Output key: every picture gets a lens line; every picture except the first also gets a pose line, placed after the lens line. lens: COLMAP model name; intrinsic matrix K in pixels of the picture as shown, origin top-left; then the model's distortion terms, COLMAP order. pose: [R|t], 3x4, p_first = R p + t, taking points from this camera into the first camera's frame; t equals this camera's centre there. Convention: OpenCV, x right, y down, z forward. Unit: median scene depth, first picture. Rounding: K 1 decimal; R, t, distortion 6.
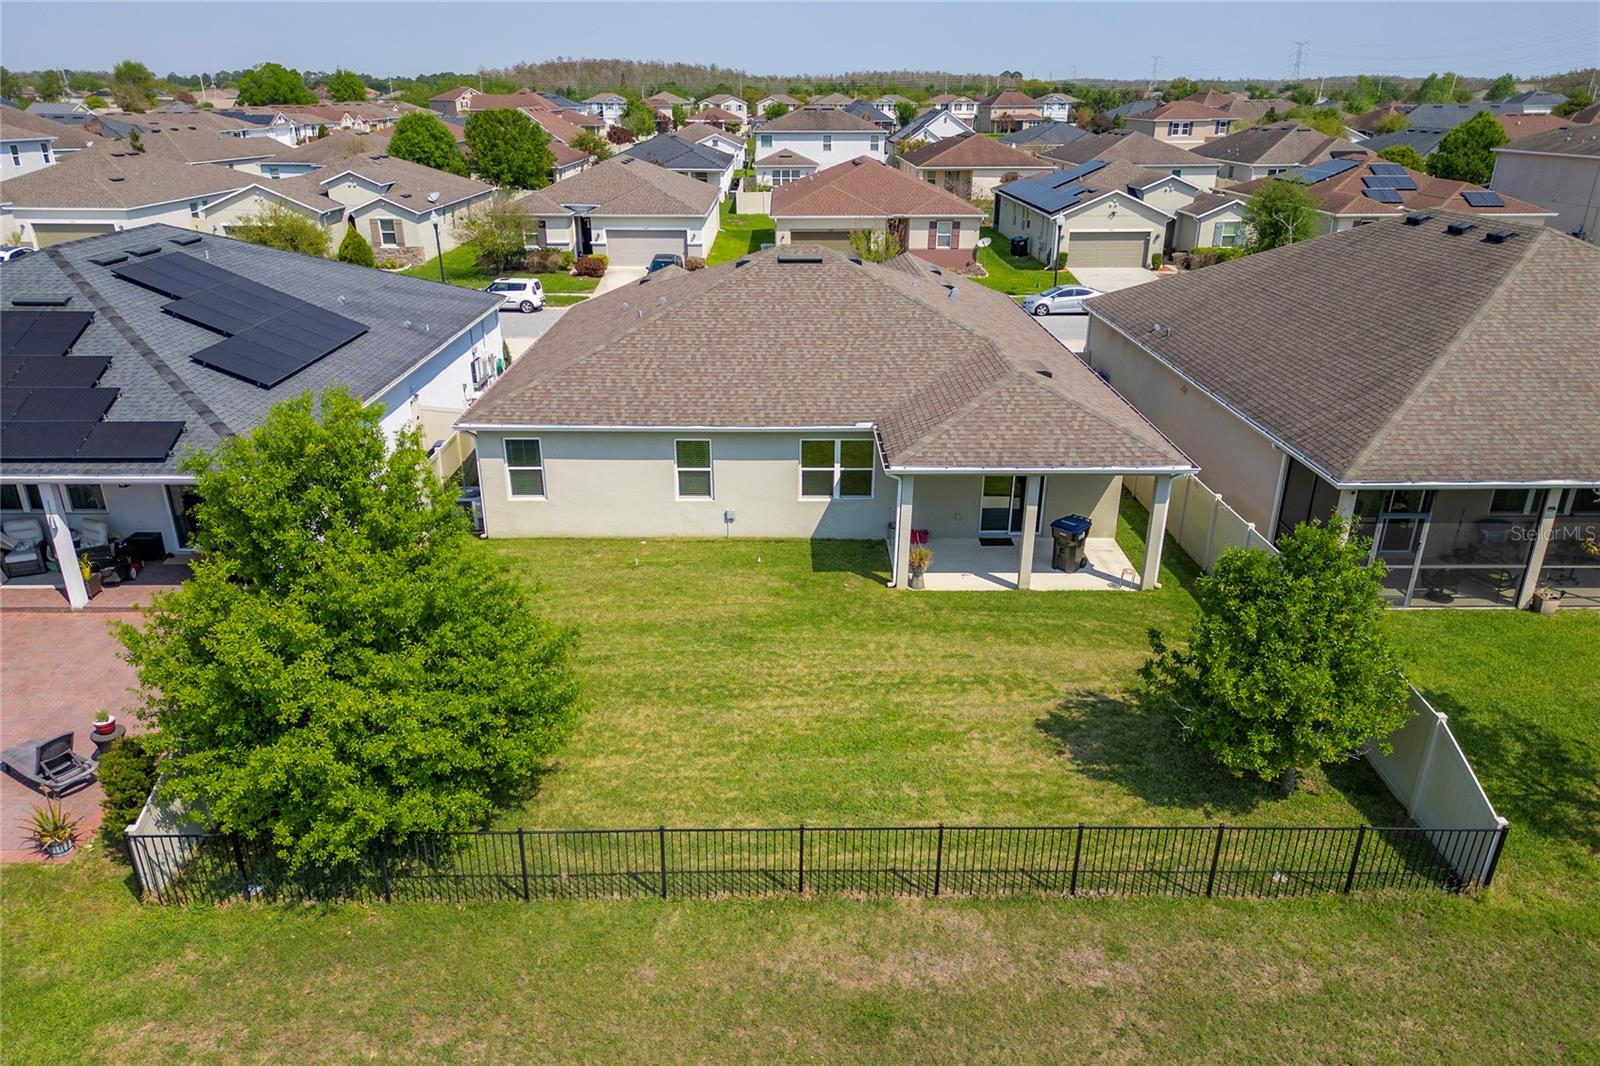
lens RADIAL K [[1143.3, 0, 801.6], [0, 1143.3, 584.7], [0, 0, 1]] dist [0.062079, -0.068337]
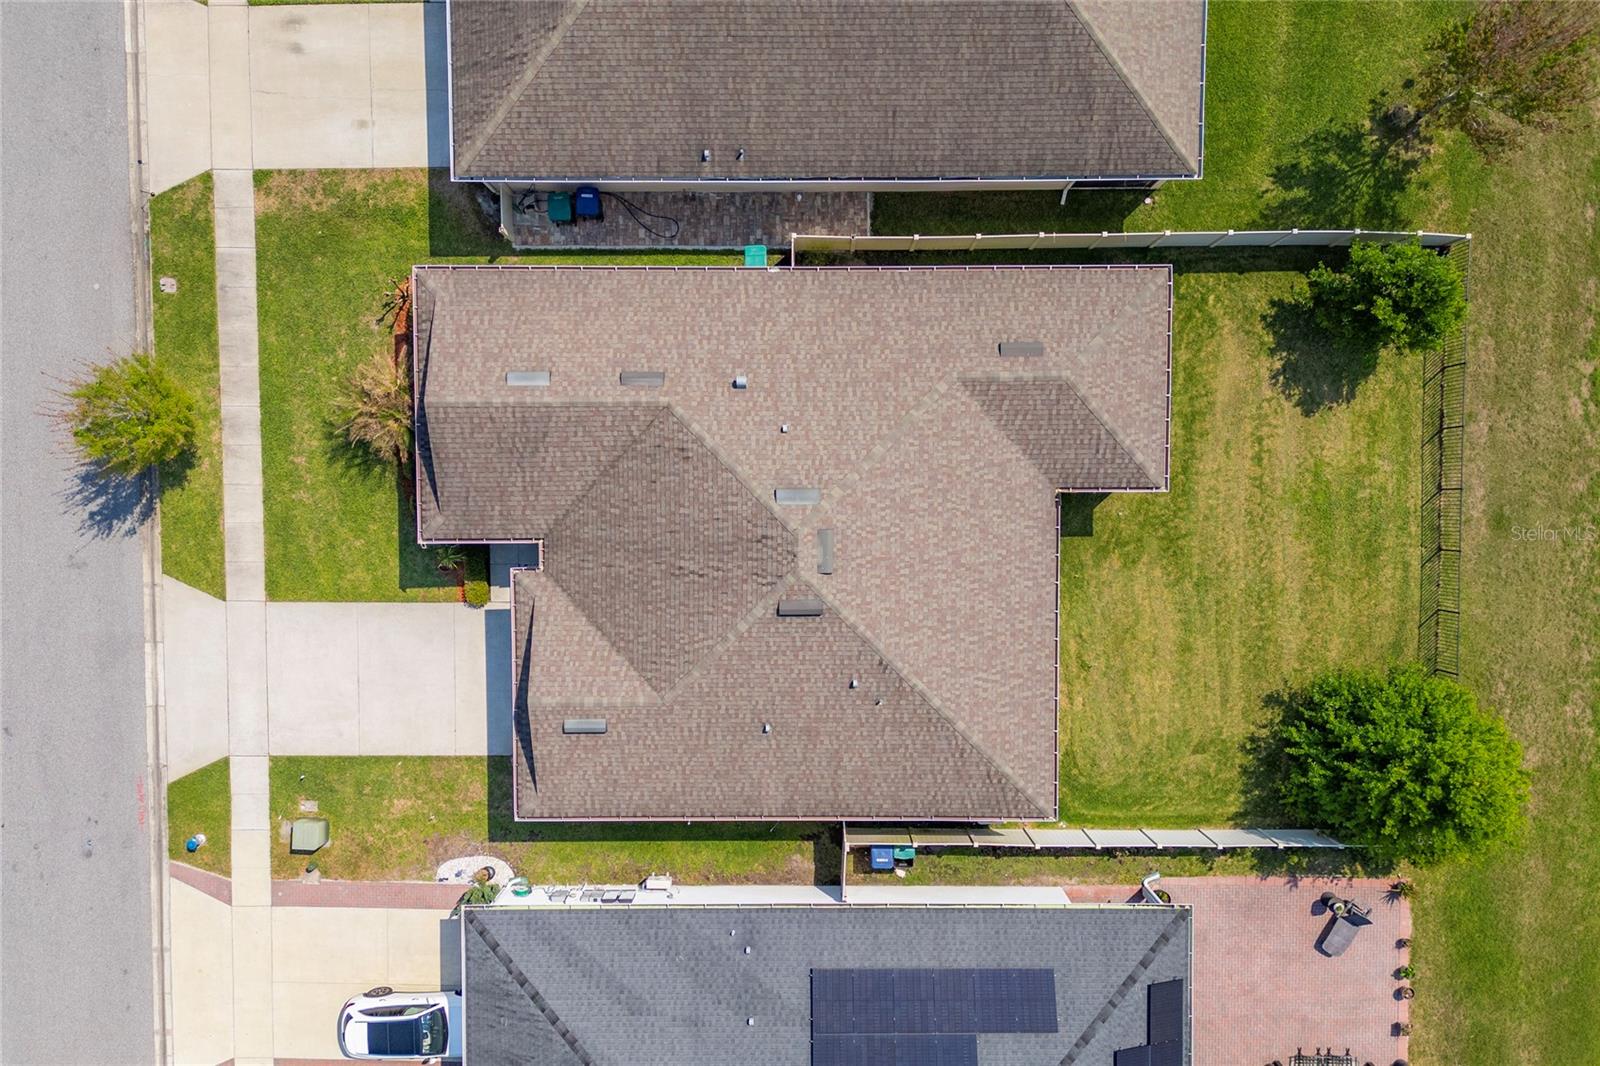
lens RADIAL K [[1119.0, 0, 808.7], [0, 1119.0, 523.5], [0, 0, 1]] dist [0.068749, -0.067824]
pose [[0.015481, -0.998912, -0.044001, 0.085432], [0.403455, -0.034024, 0.914367, -1.512247], [-0.914869, -0.031908, 0.402489, 0.828596]]
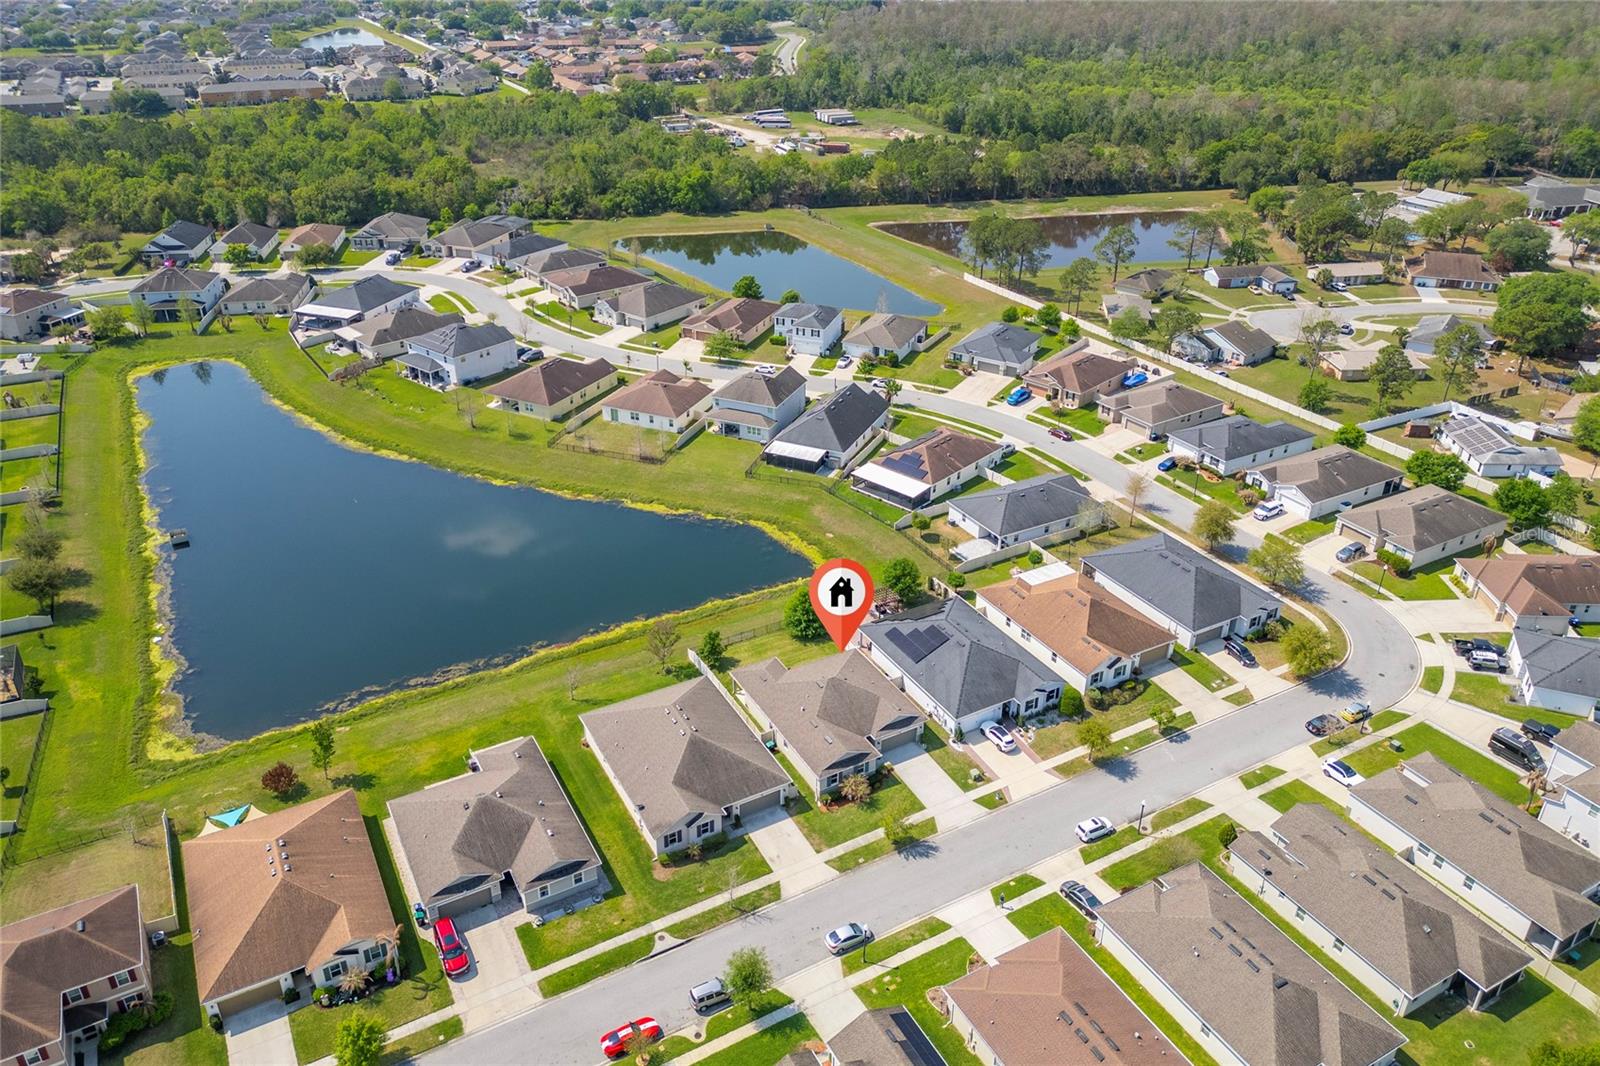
lens RADIAL K [[1115.4, 0, 805.4], [0, 1115.4, 499.8], [0, 0, 1]] dist [0.074469, -0.070051]
pose [[-0.878273, 0.219874, -0.424608, 2.200980], [-0.195609, 0.645086, 0.738648, -4.909413], [0.436318, 0.731792, -0.523552, 3.466138]]
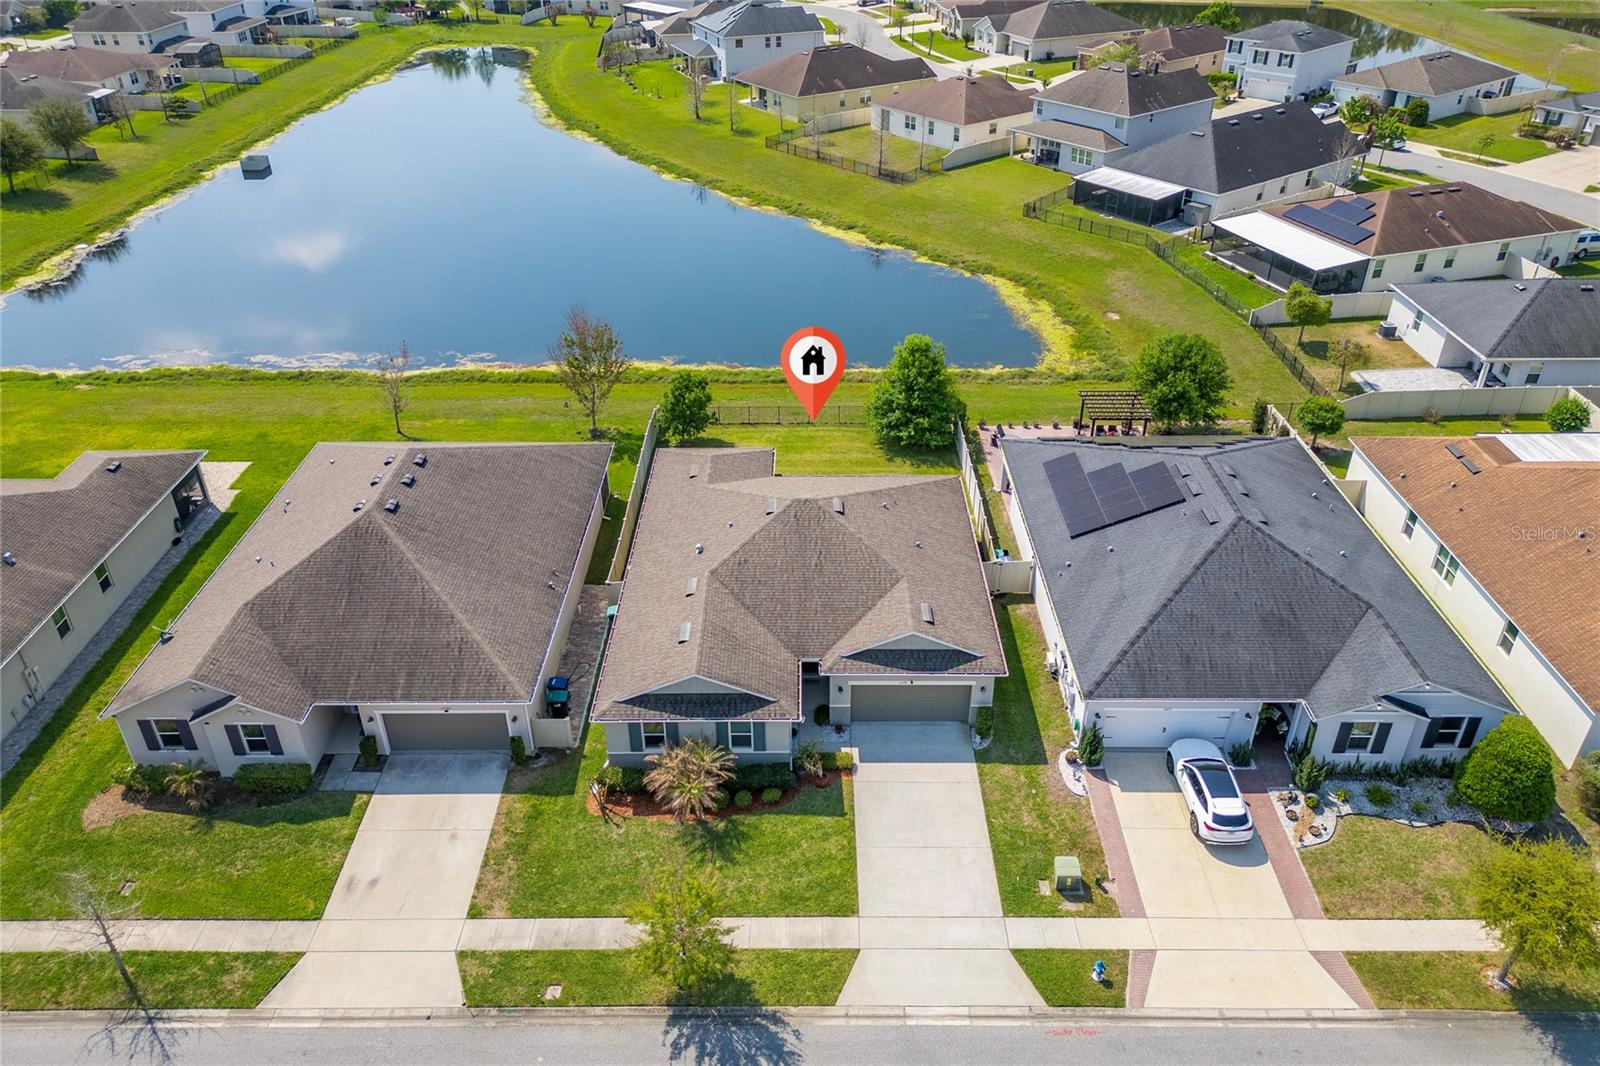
lens RADIAL K [[1119.0, 0, 808.7], [0, 1119.0, 523.5], [0, 0, 1]] dist [0.068749, -0.067824]
pose [[-0.999812, 0.003571, 0.019043, -0.056126], [0.017738, 0.564133, 0.825493, -2.089239], [-0.007795, 0.825676, -0.564091, 2.538571]]
